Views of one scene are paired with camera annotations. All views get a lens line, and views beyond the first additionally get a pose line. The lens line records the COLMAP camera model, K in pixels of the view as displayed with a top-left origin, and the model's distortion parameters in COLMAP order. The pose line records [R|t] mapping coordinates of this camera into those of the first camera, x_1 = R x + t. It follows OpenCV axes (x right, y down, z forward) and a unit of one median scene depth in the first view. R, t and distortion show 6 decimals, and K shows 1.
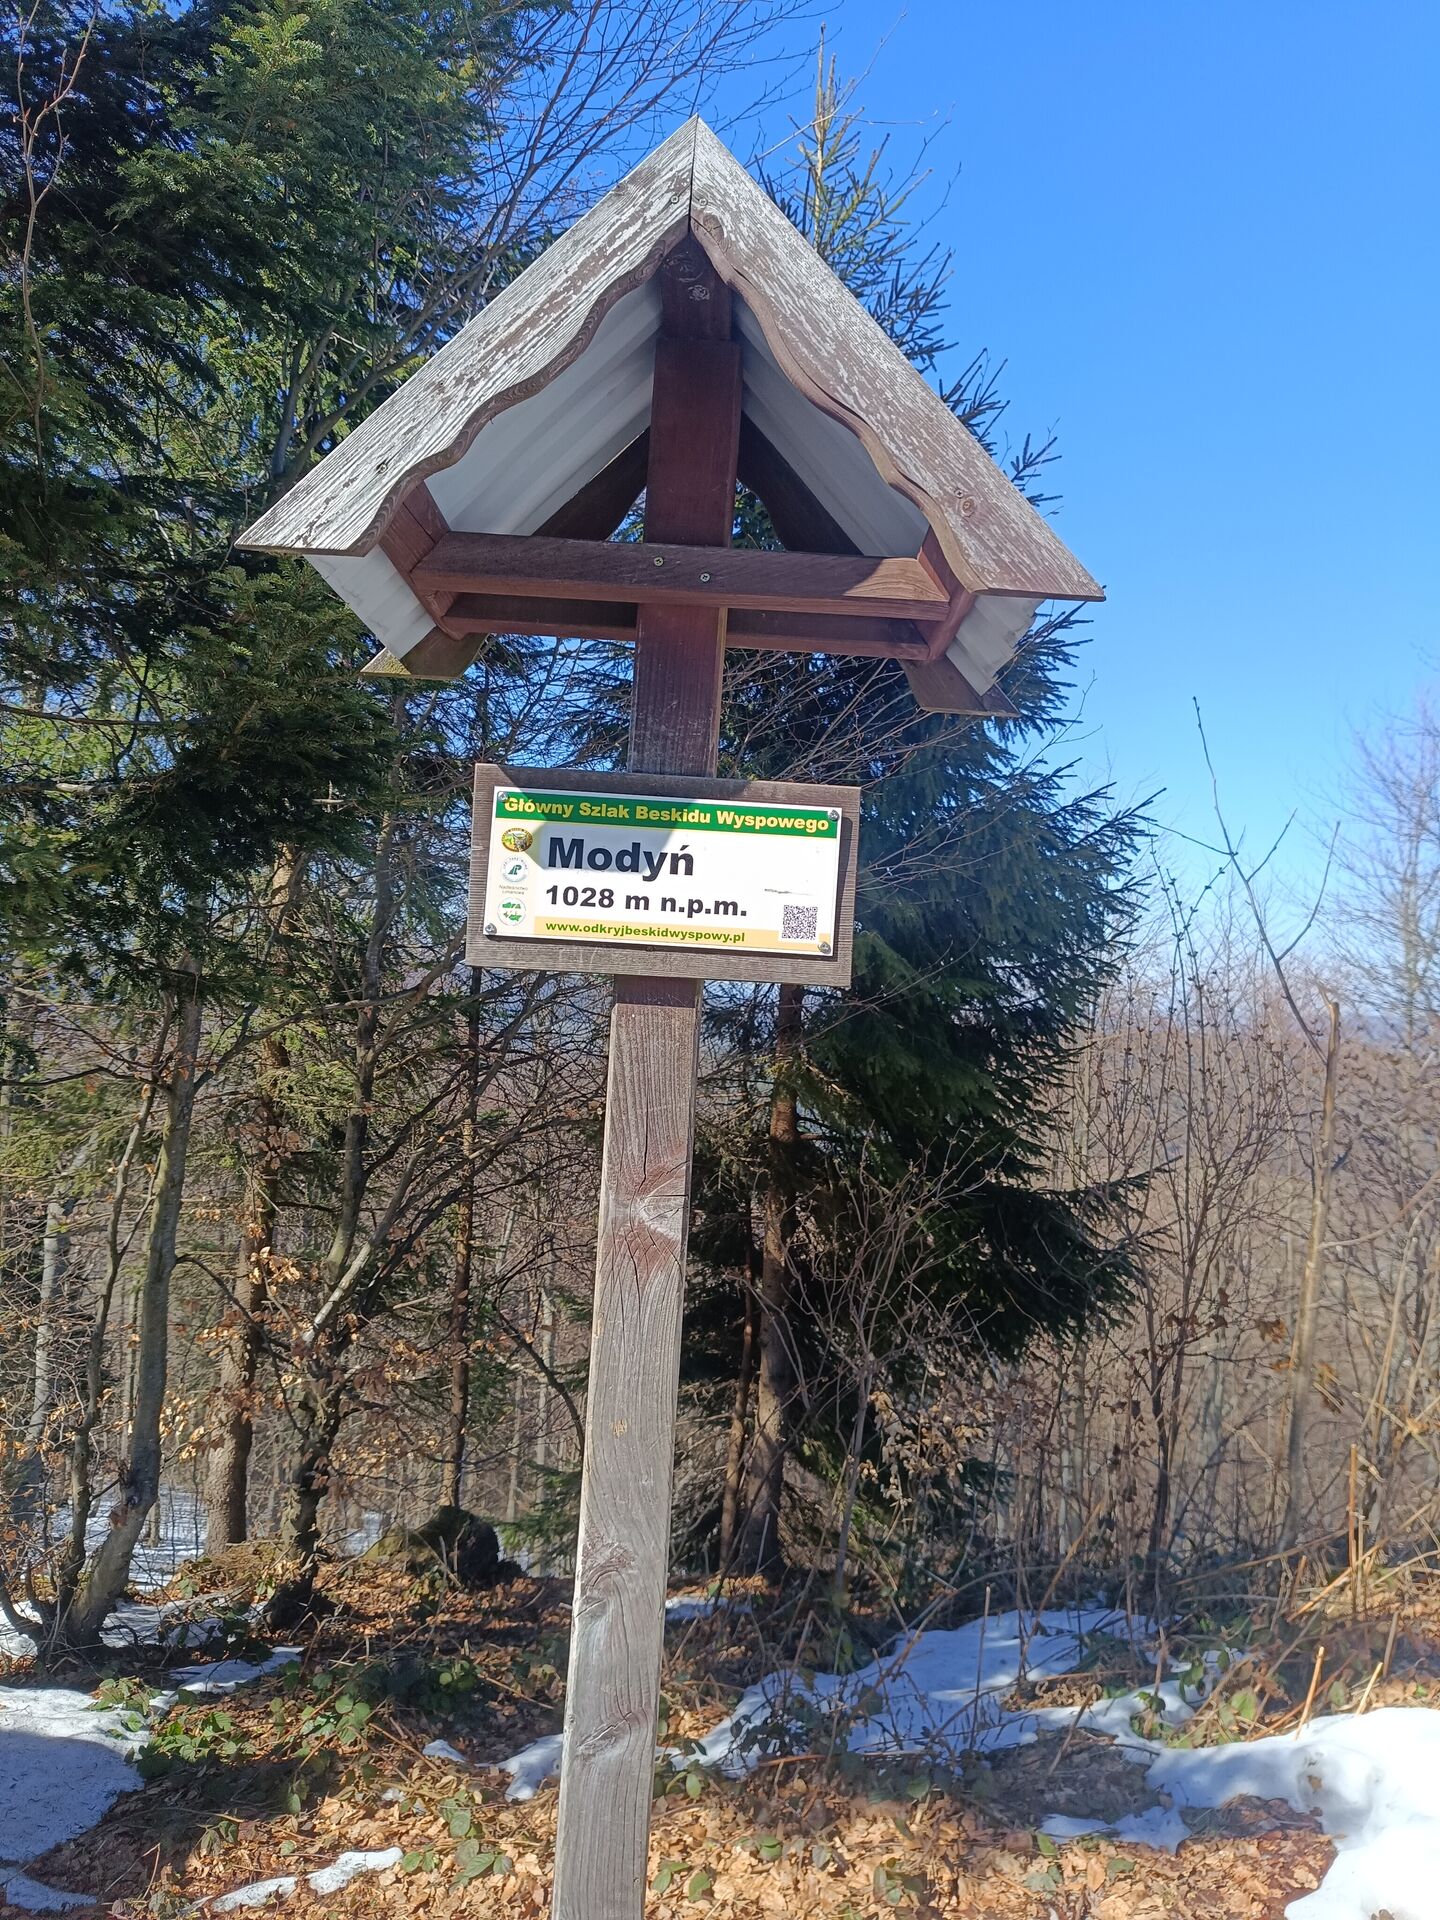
lens RADIAL K [[1342.0, 0, 721.4], [0, 1342.0, 892.8], [0, 0, 1]] dist [0.442389, -0.000197]
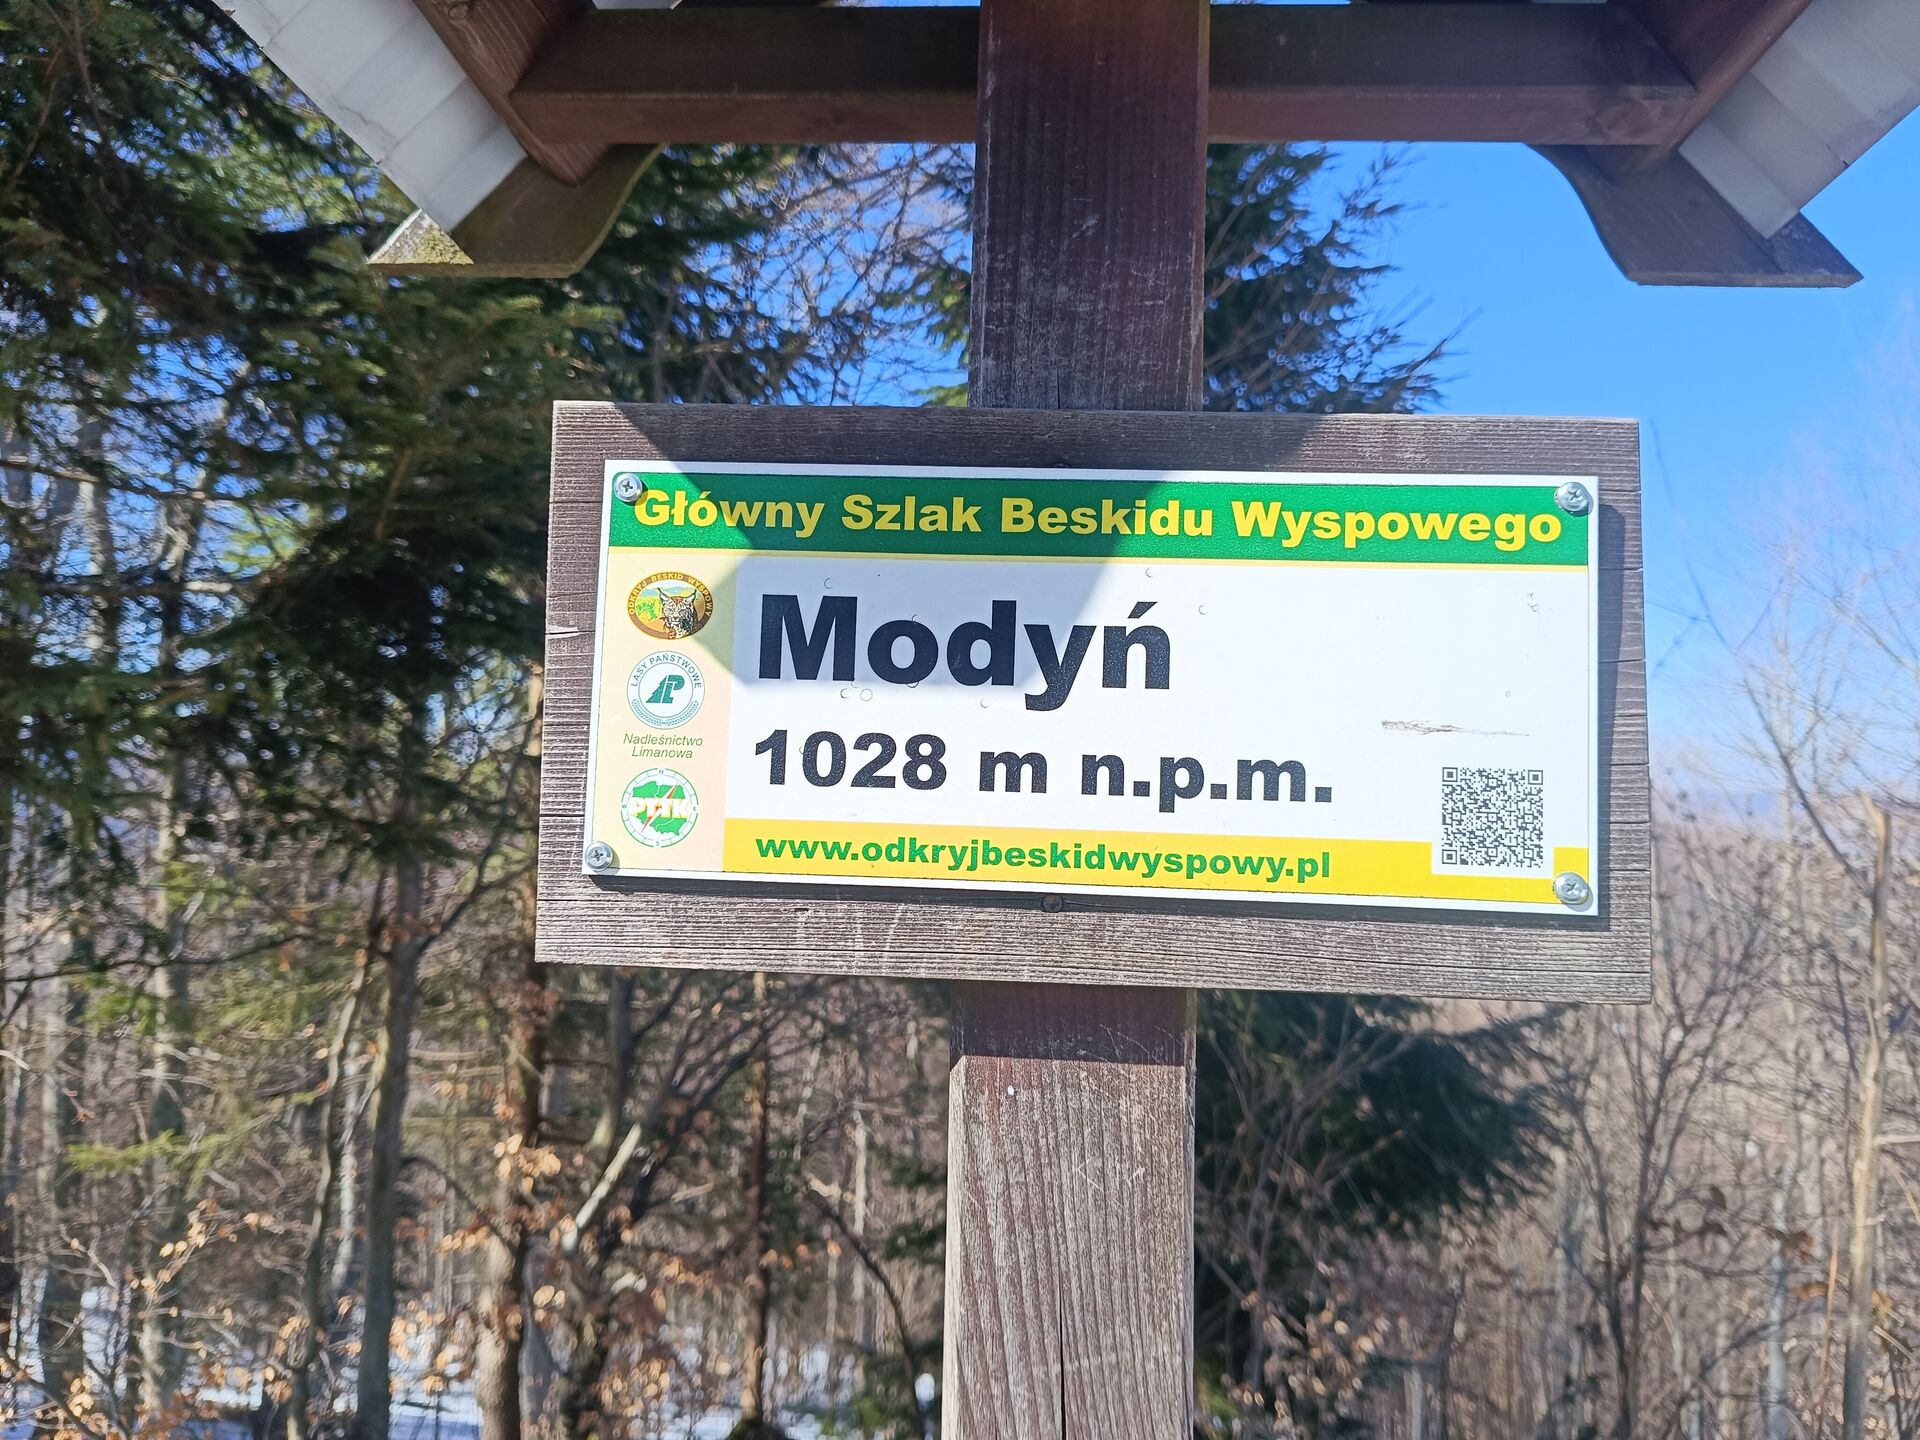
lens RADIAL K [[1342.0, 0, 962.6], [0, 1342.0, 681.5], [0, 0, 1]] dist [0.442389, -0.000197]
pose [[0.998687, -0.033067, -0.039130, -0.060718], [0.032808, 0.999435, -0.007246, -0.013953], [0.039347, 0.005953, 0.999208, 0.645245]]
